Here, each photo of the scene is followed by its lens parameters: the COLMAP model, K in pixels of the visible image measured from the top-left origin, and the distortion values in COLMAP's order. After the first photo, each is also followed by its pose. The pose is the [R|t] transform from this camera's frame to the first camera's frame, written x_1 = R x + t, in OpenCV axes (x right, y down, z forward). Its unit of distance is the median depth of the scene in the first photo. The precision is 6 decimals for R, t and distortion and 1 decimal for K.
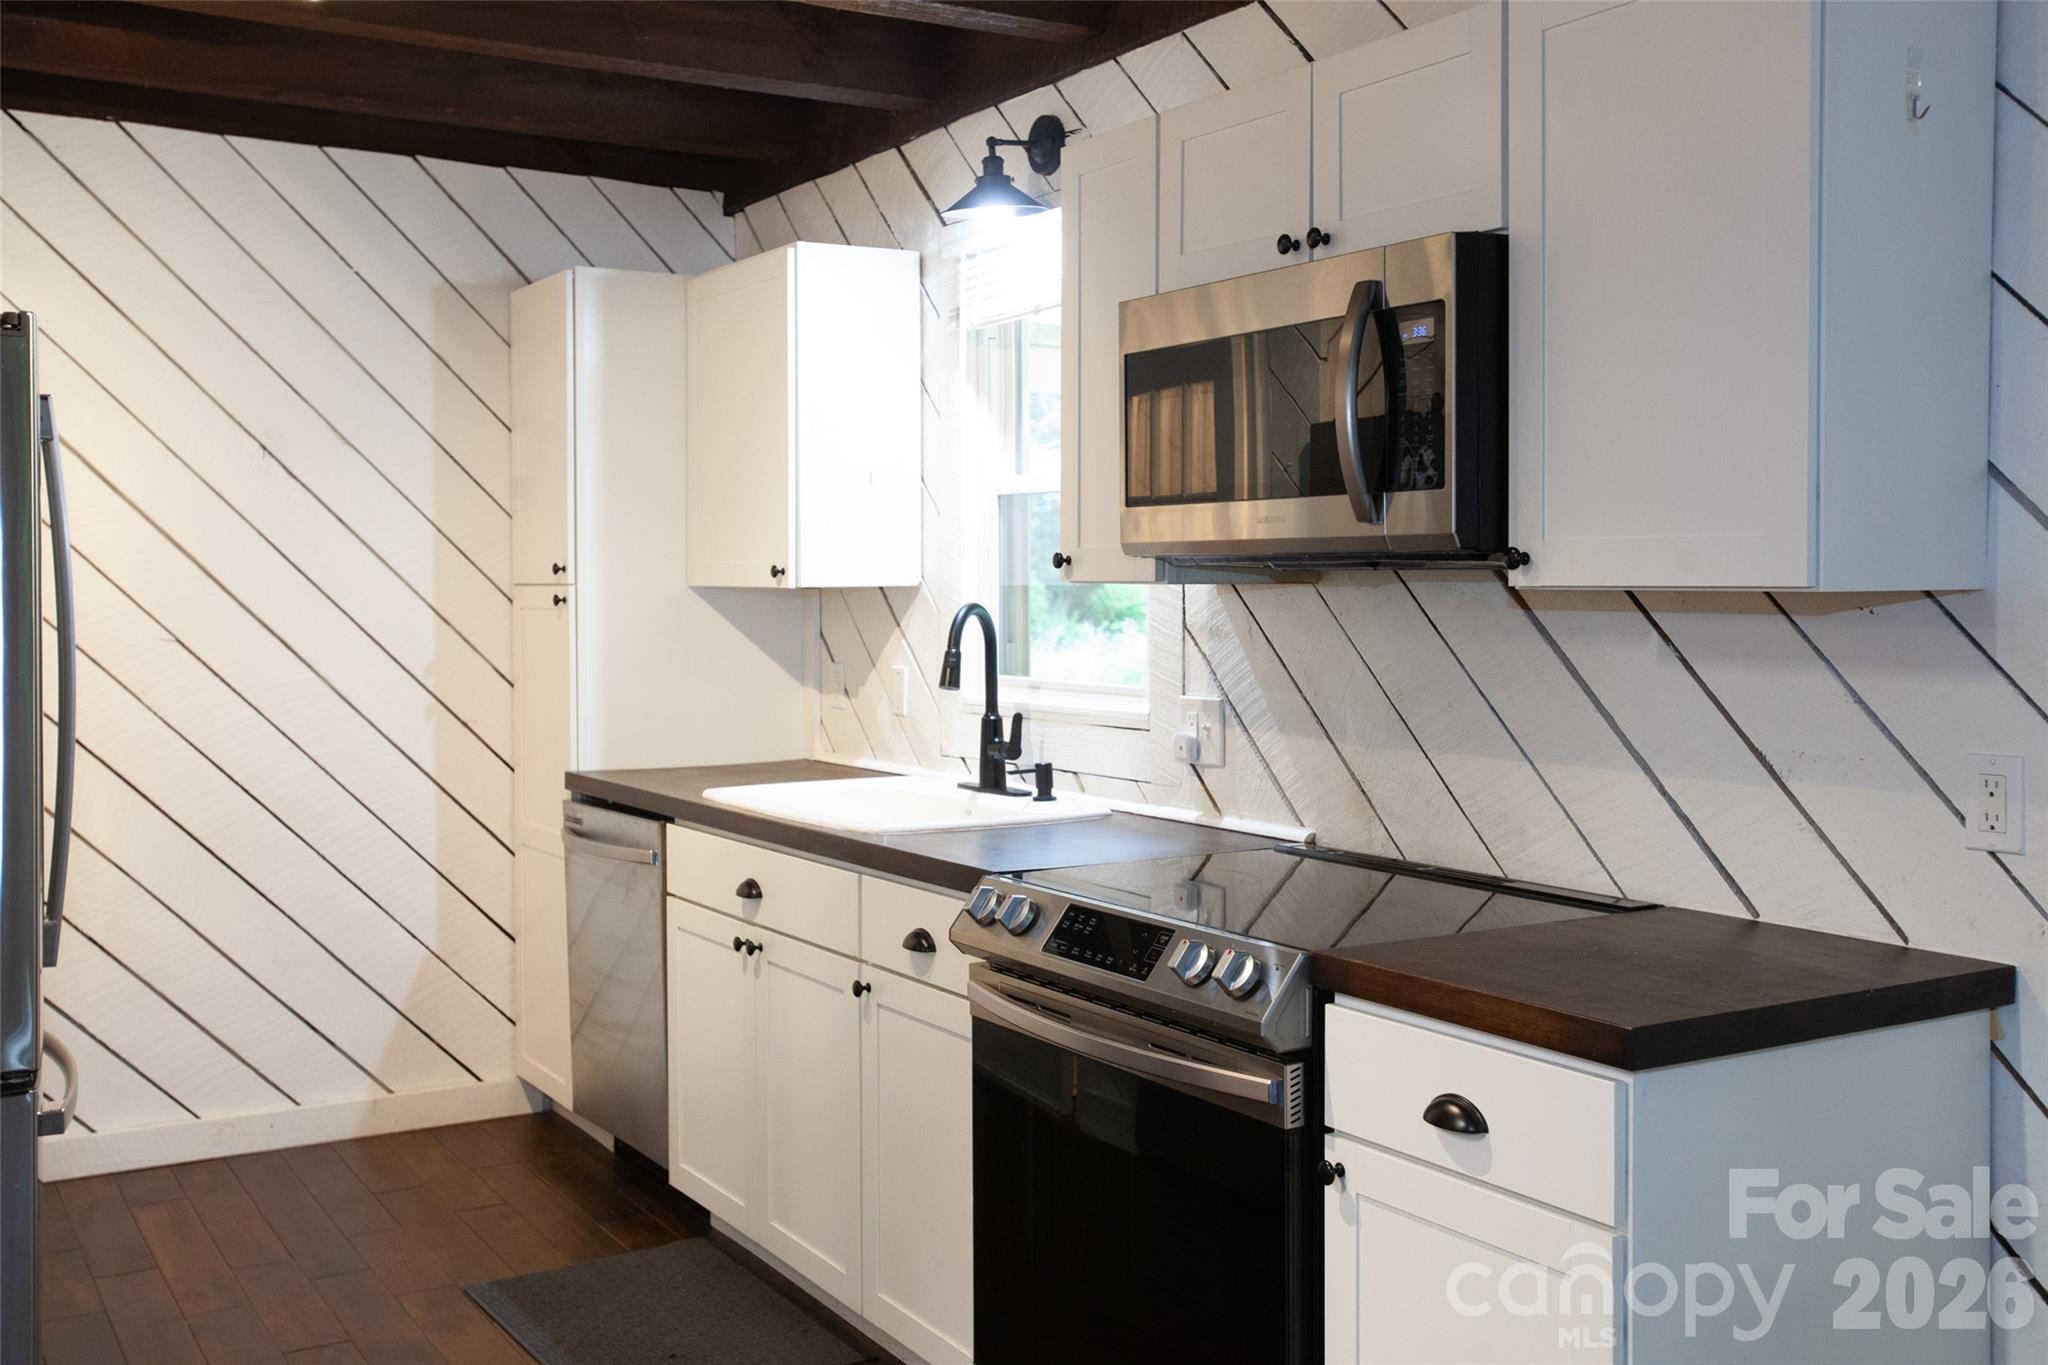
lens RADIAL K [[1989.4, 0, 990.9], [0, 1989.4, 688.4], [0, 0, 1]] dist [0.022200, 0.014928]
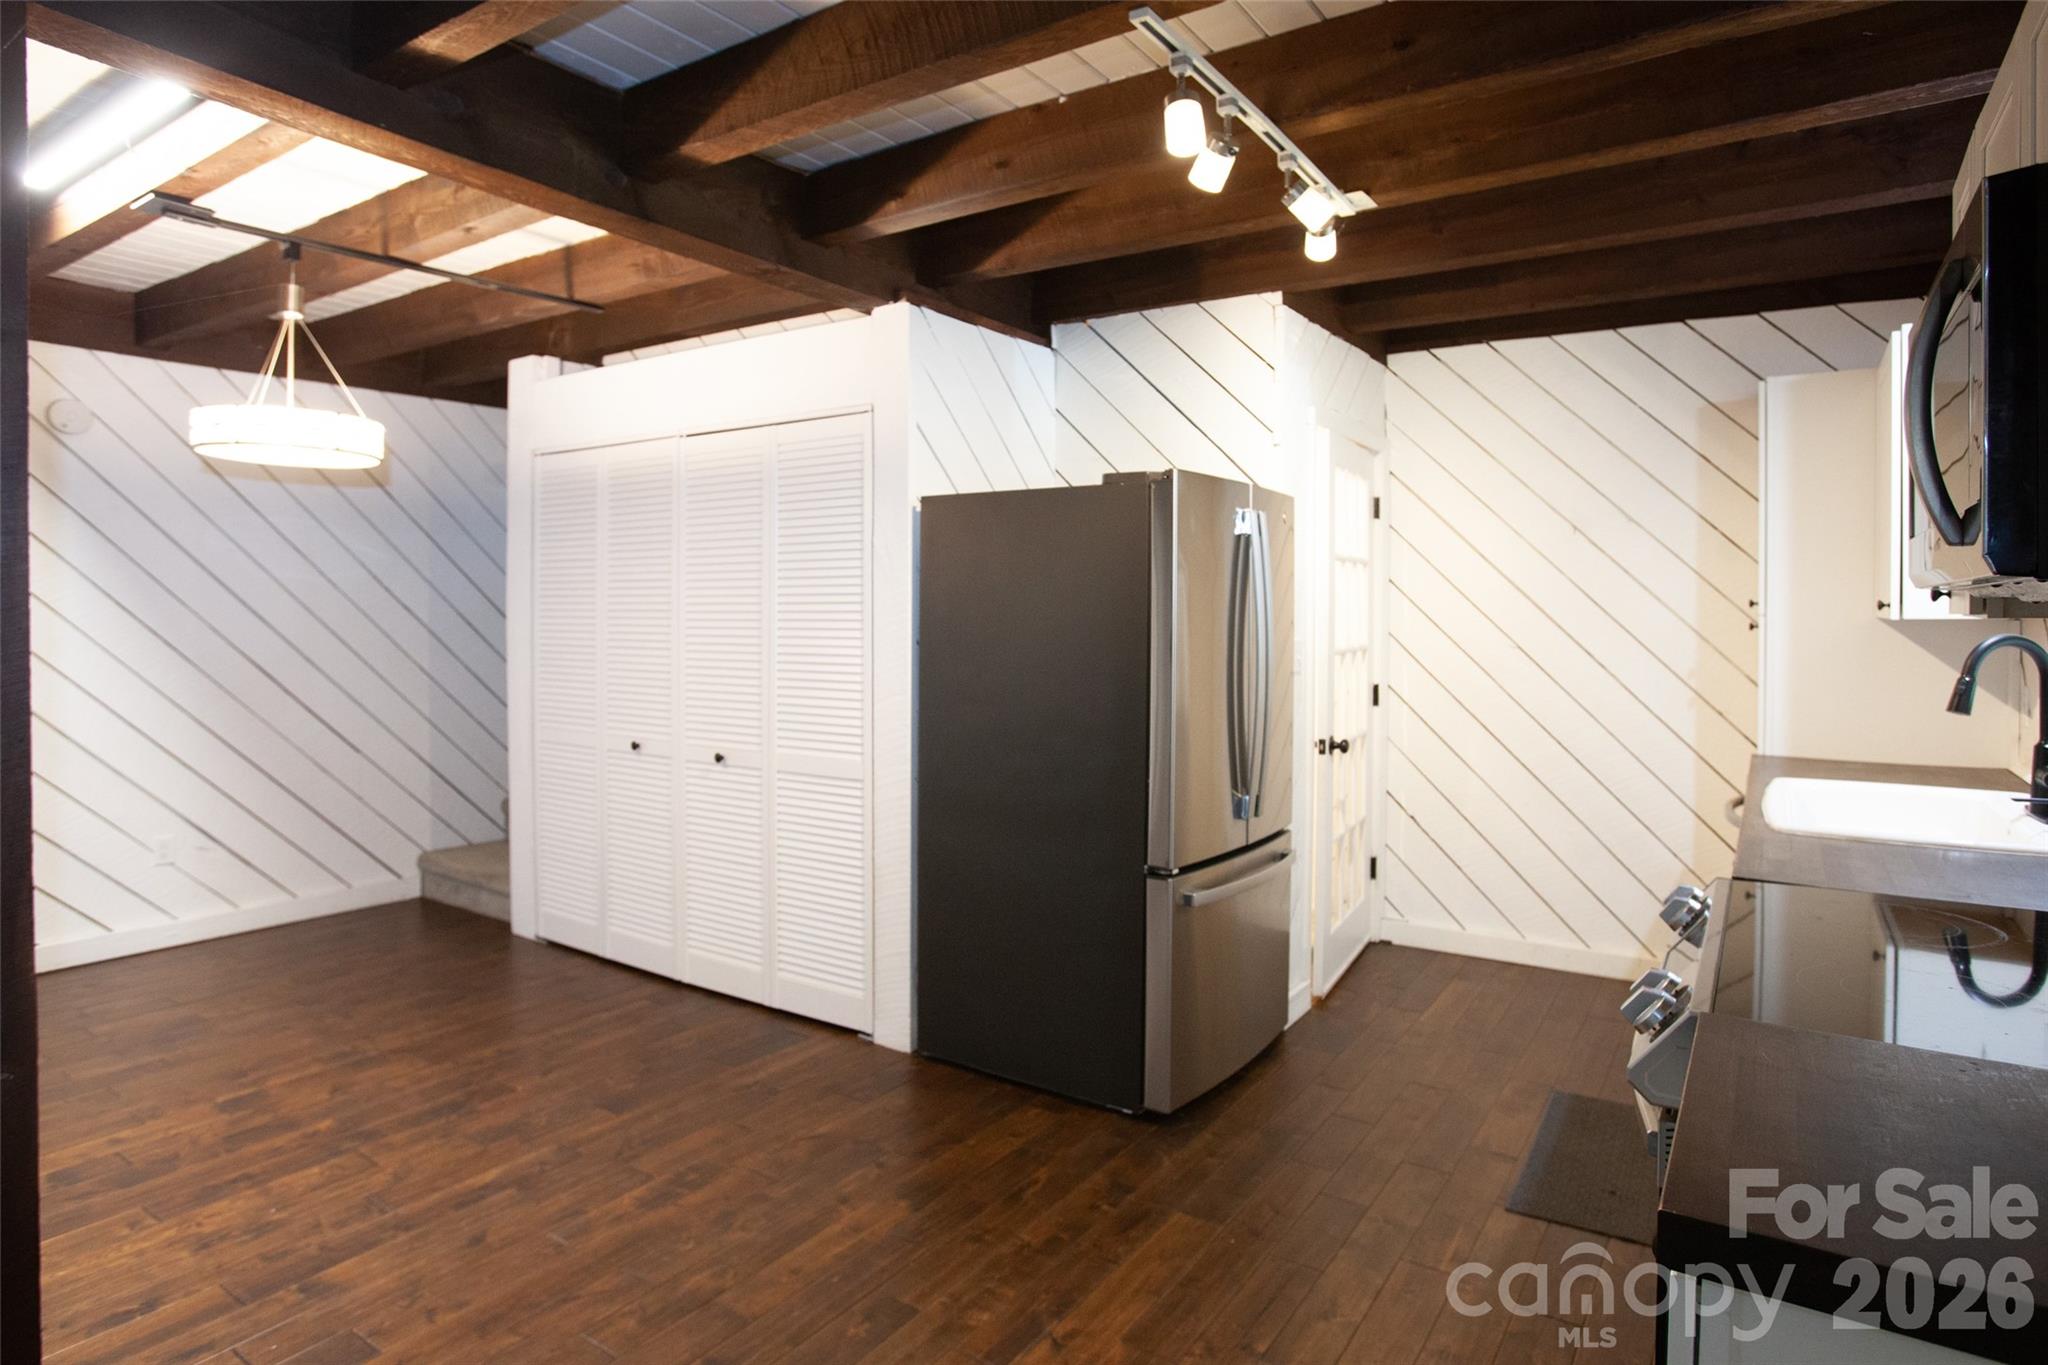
lens RADIAL K [[1110.9, 0, 1016.6], [0, 1110.9, 626.0], [0, 0, 1]] dist [-0.086223, 0.053616]
pose [[0.435890, 0.017706, -0.899826, 0.274723], [-0.054860, 0.998470, -0.006928, -0.015119], [0.898327, 0.052384, 0.436194, 0.292708]]
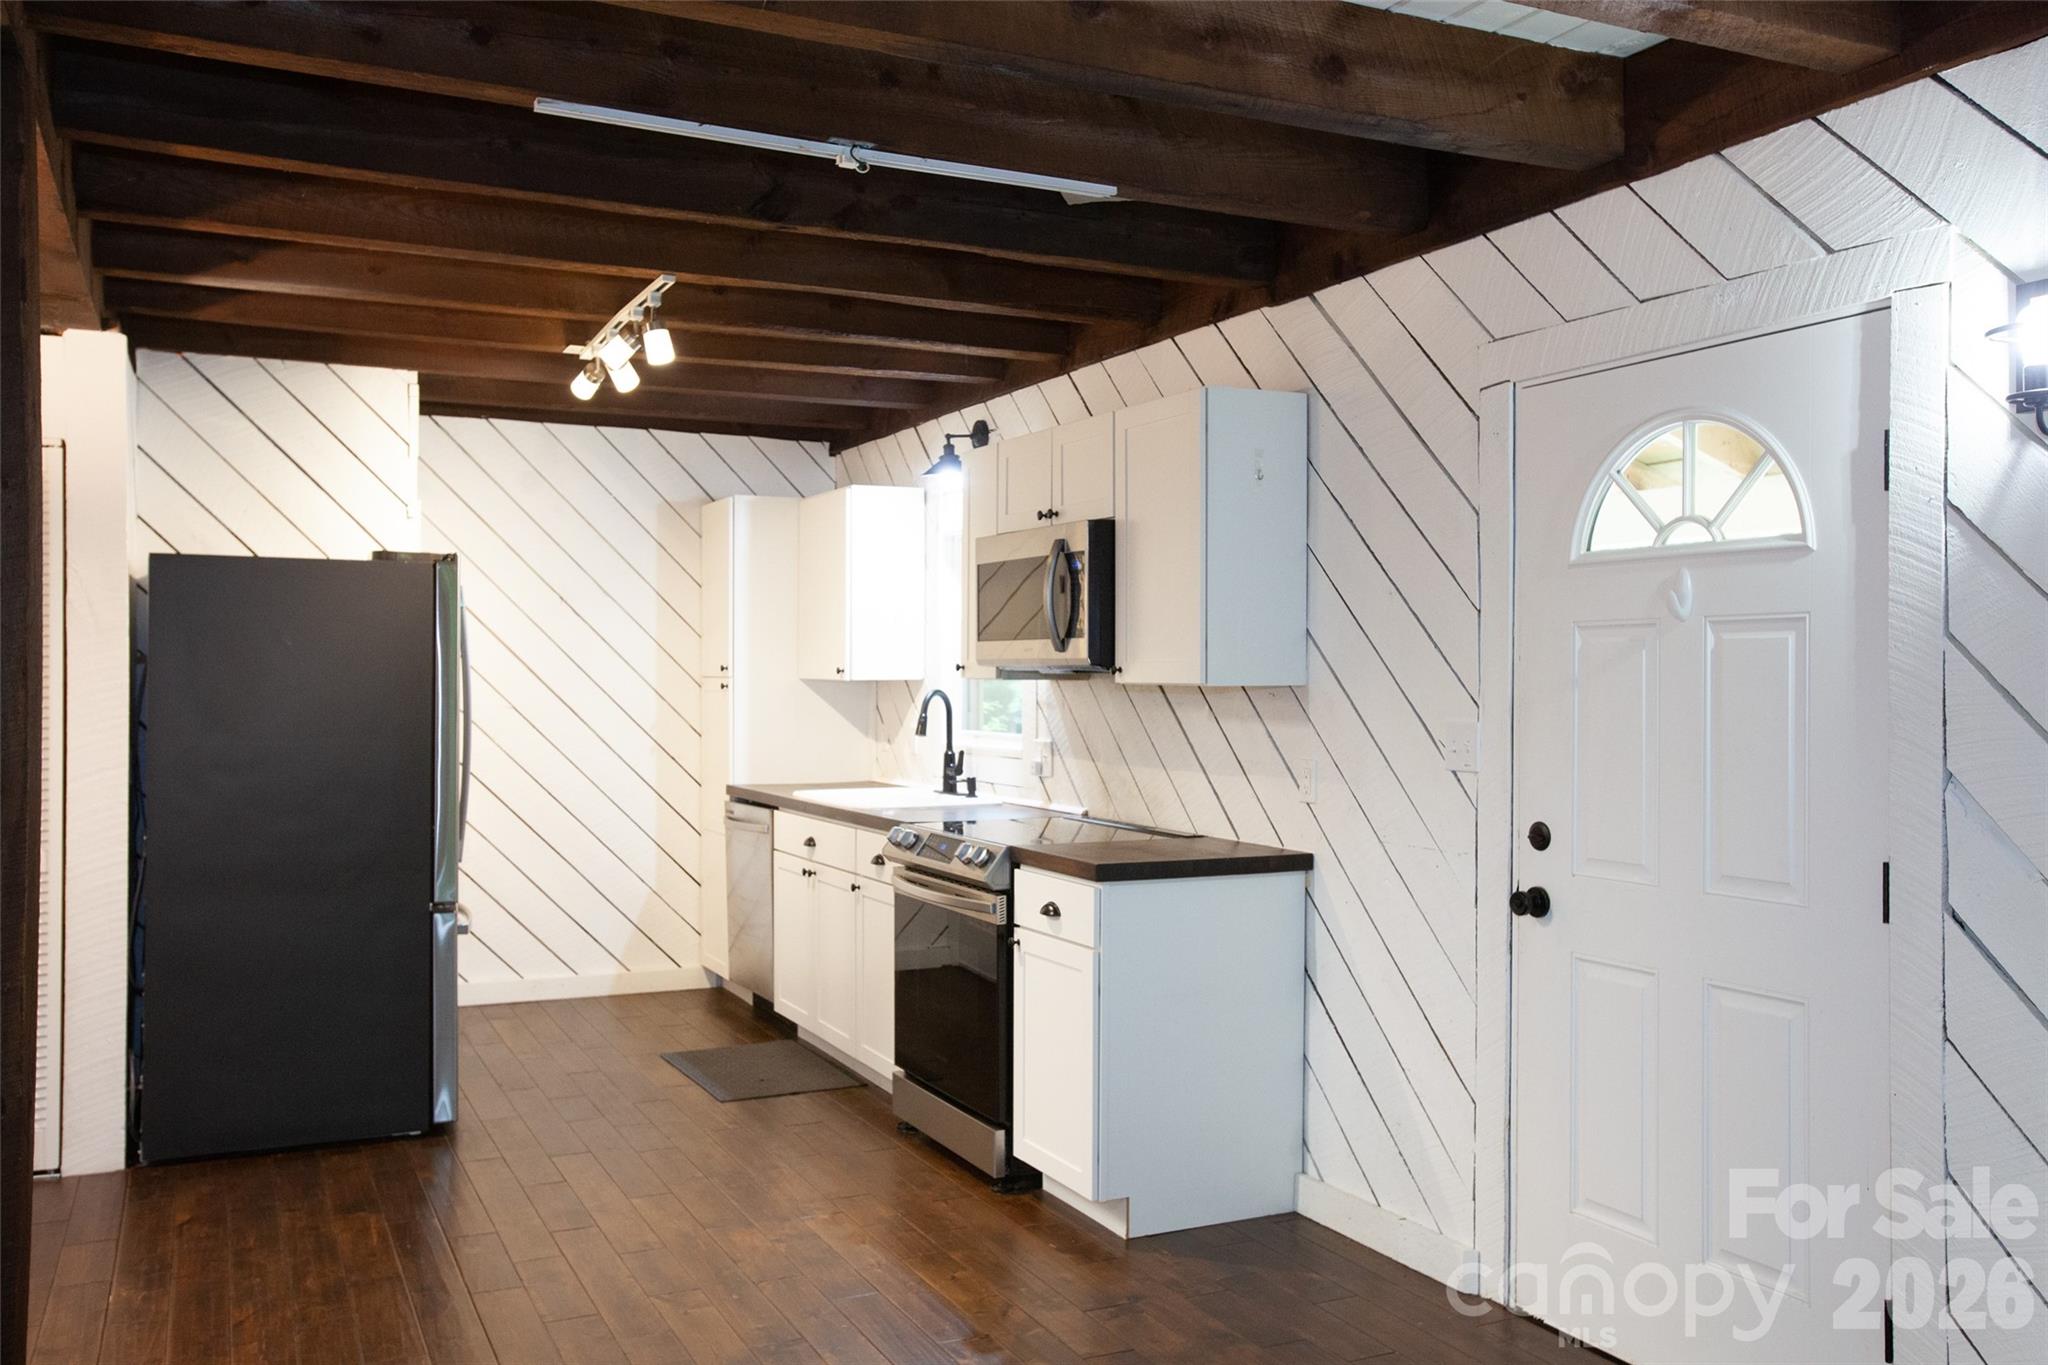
lens RADIAL K [[1612.9, 0, 959.0], [0, 1612.9, 774.9], [0, 0, 1]] dist [-0.002053, 0.000803]
pose [[0.993966, 0.013603, -0.108844, 0.174952], [-0.012587, 0.999871, 0.010012, 0.020680], [0.108966, -0.008582, 0.994008, -0.467820]]
